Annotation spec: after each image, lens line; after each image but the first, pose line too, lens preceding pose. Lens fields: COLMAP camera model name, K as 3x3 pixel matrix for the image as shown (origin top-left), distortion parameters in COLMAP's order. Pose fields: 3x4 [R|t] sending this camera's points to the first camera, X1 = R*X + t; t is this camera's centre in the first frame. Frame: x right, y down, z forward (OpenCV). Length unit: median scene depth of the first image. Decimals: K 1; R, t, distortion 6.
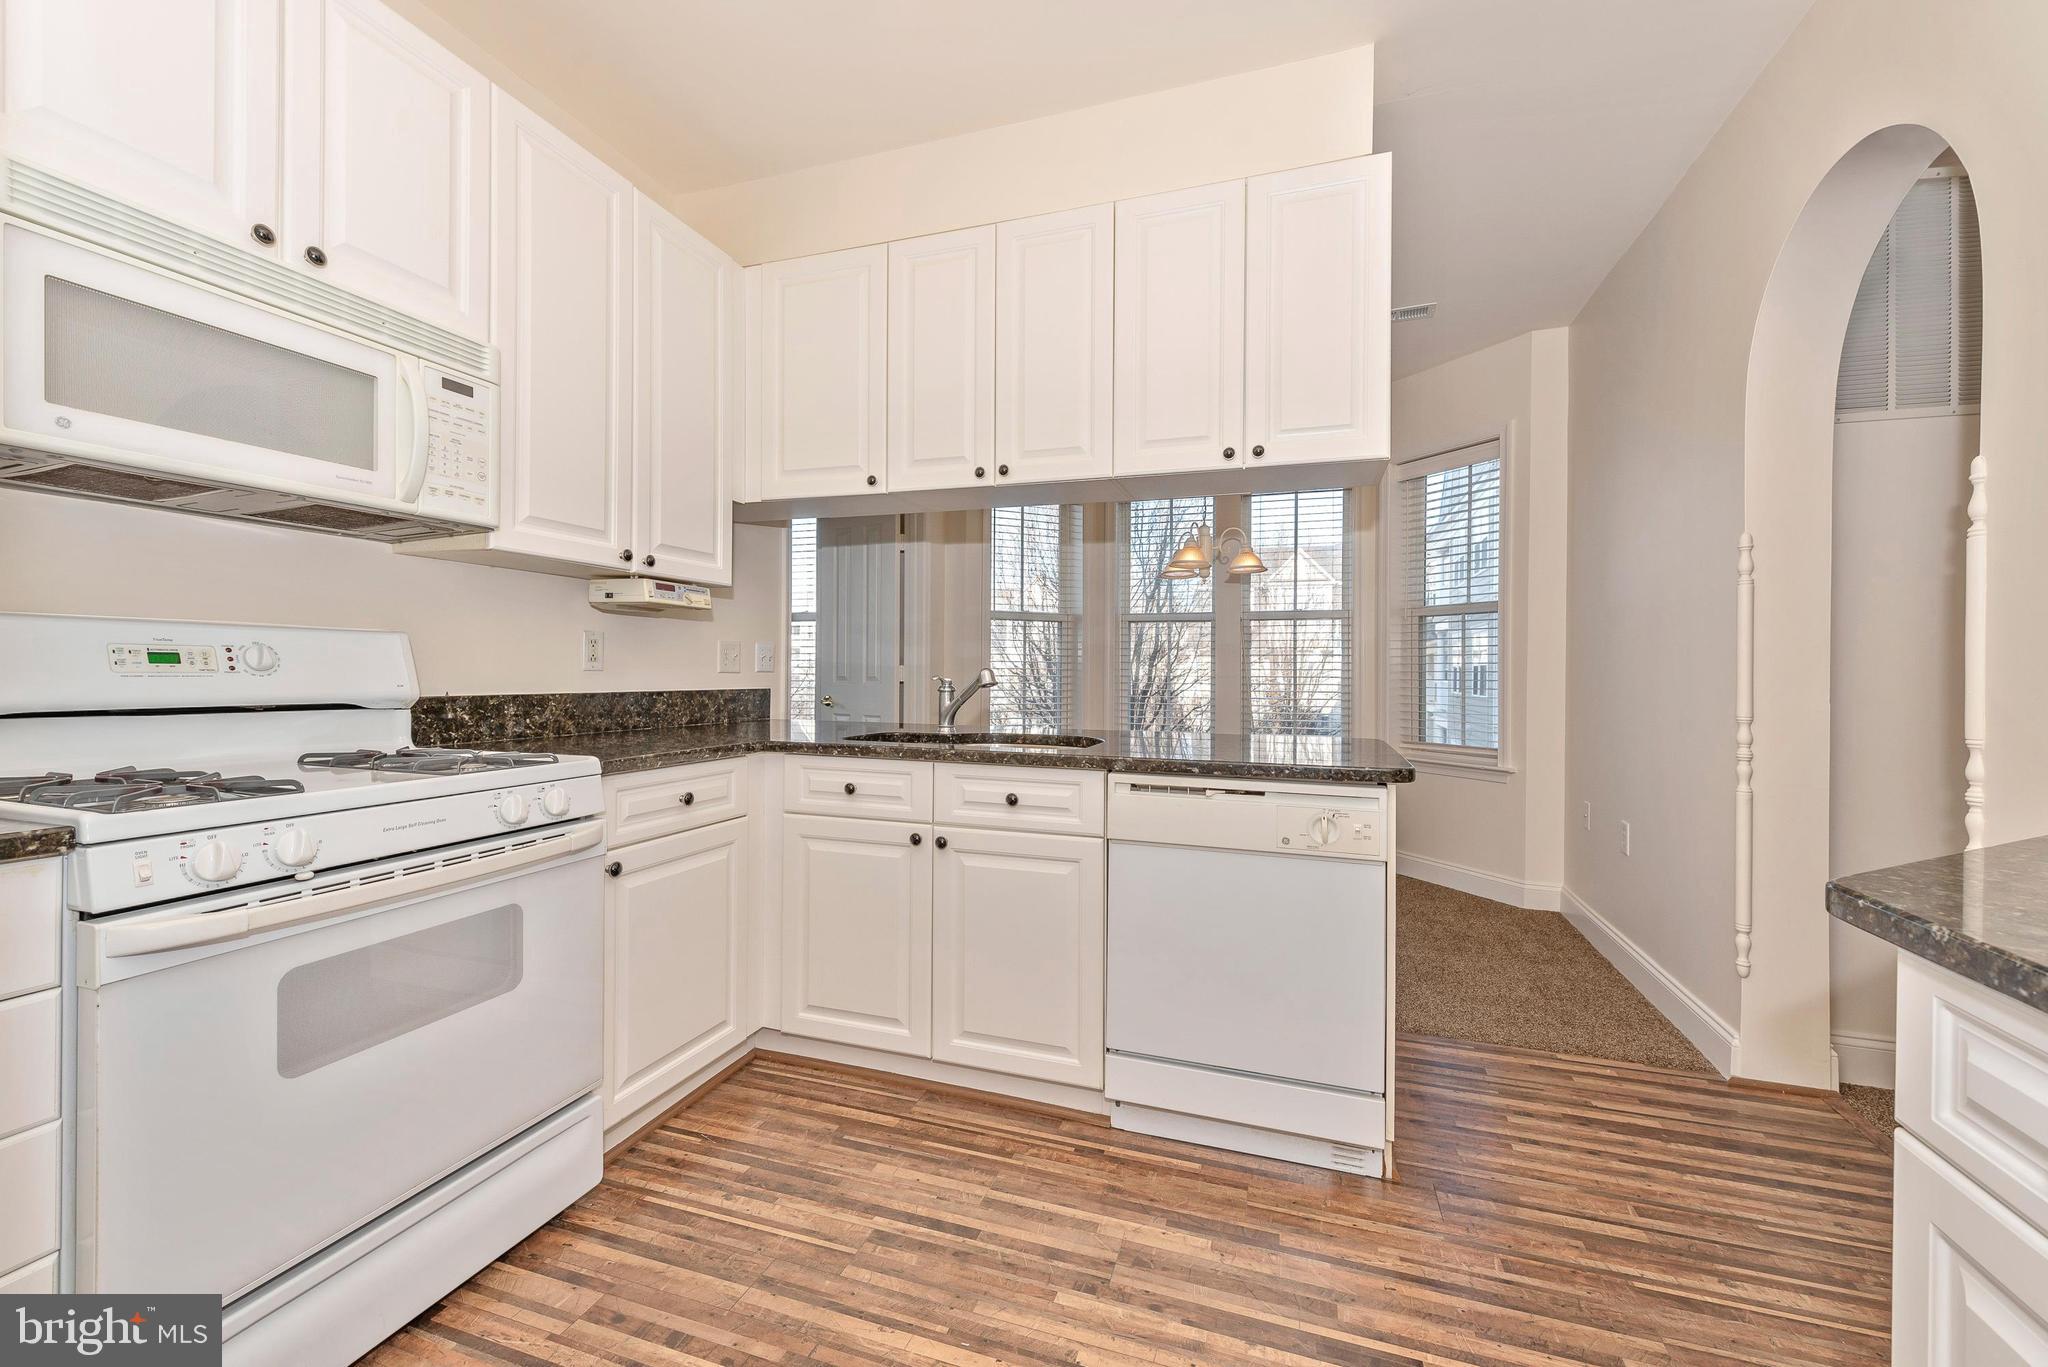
lens RADIAL K [[829.7, 0, 1024.0], [0, 829.7, 683.5], [0, 0, 1]] dist [0.019246, -0.007934]
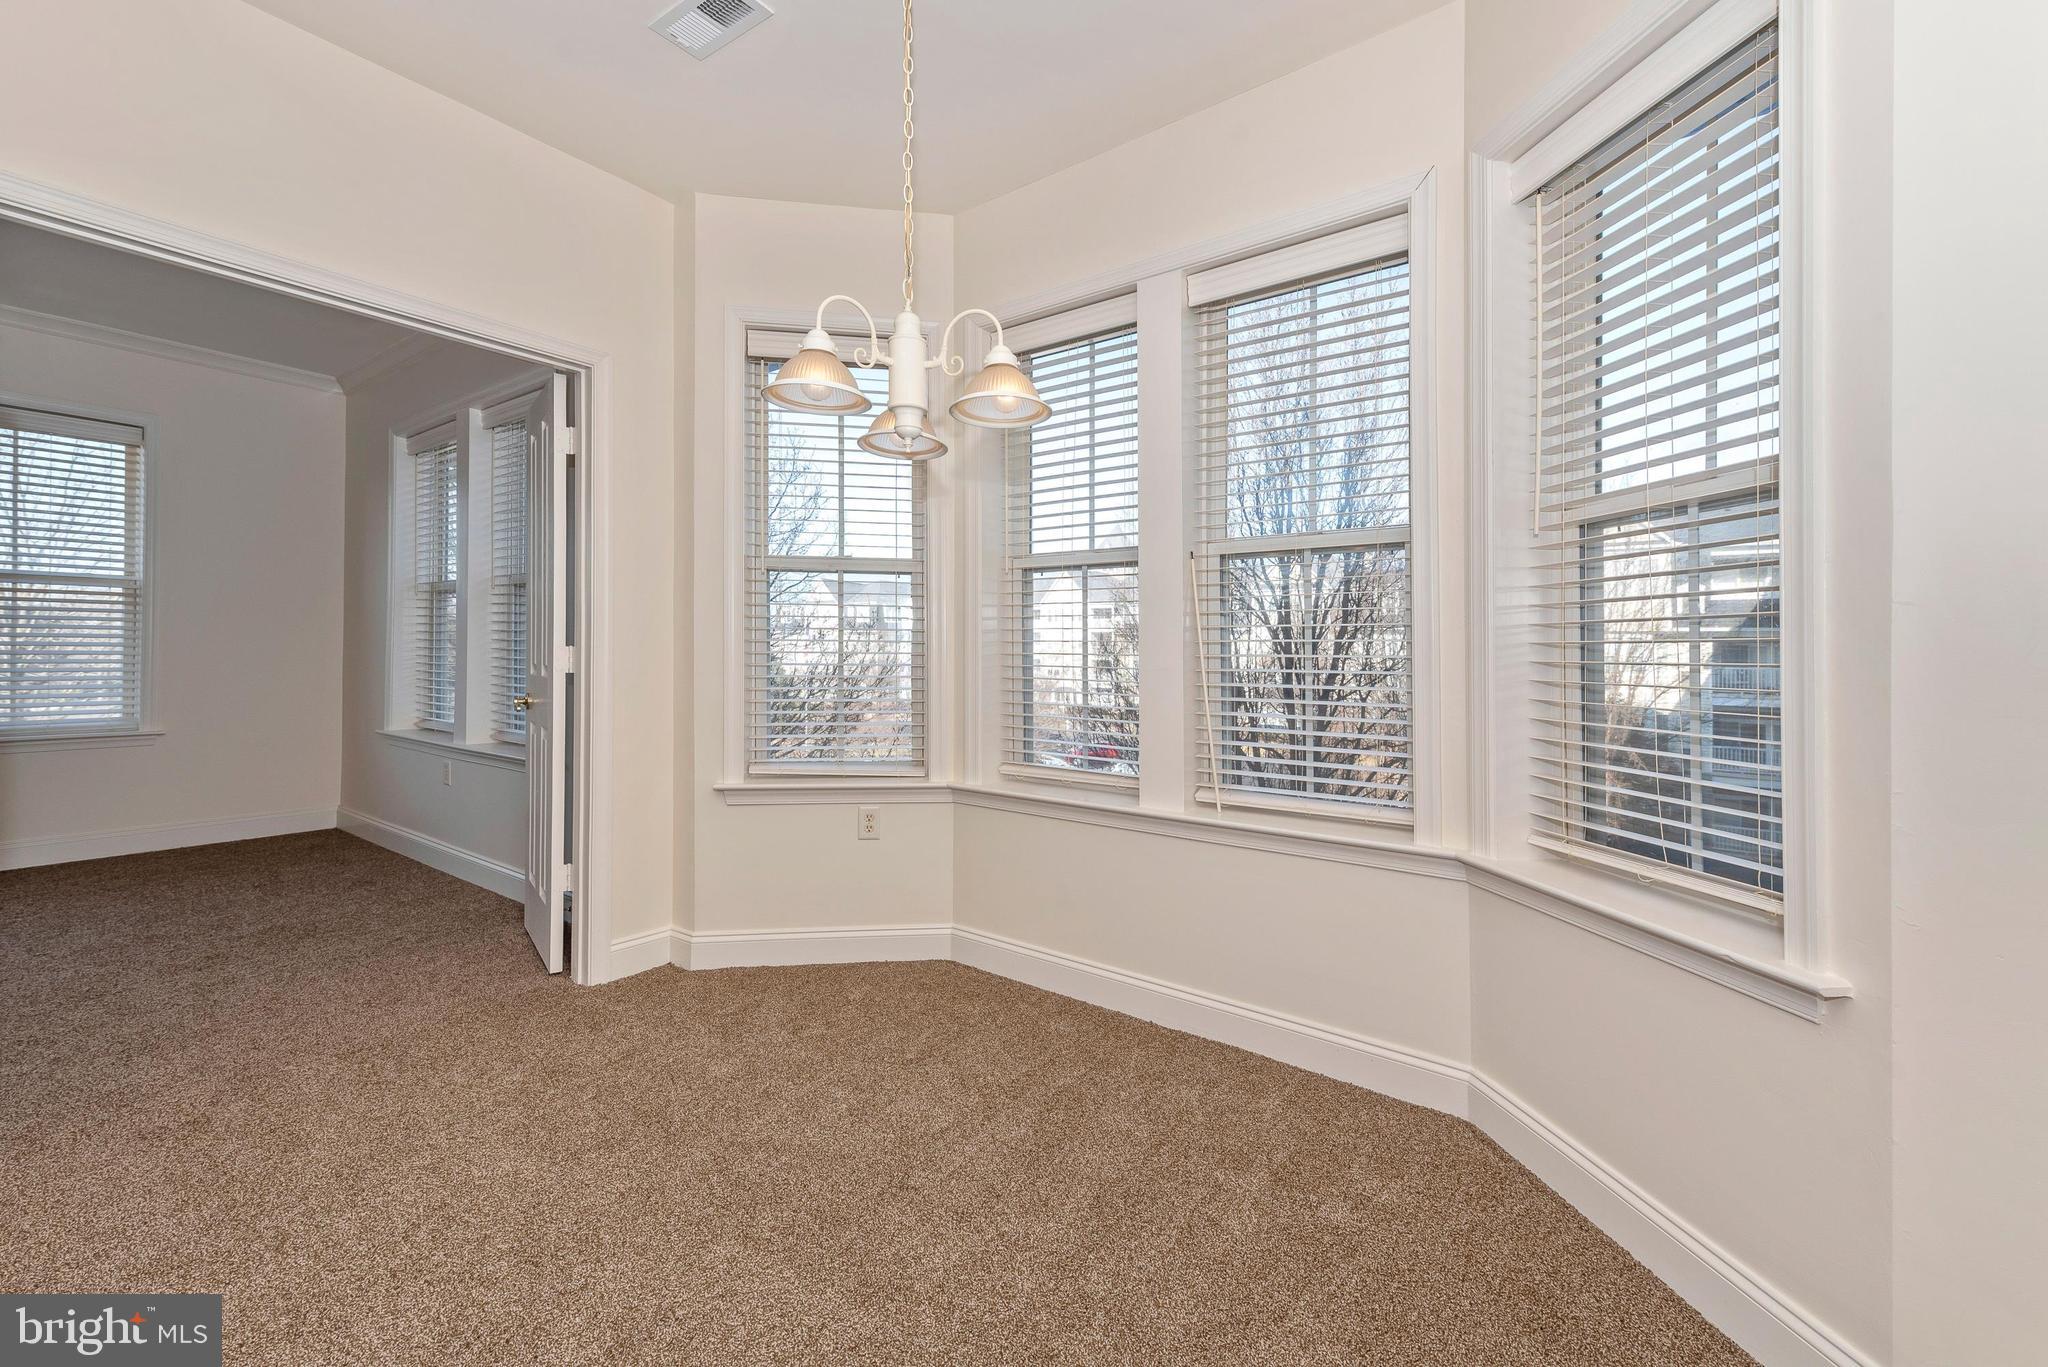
lens RADIAL K [[823.0, 0, 1022.4], [0, 823.0, 660.7], [0, 0, 1]] dist [0.008006, -0.000947]
pose [[0.943678, 0.007275, -0.330784, 0.881936], [-0.009060, 0.999952, -0.003855, -0.029206], [0.330740, 0.006635, 0.943699, 1.353453]]
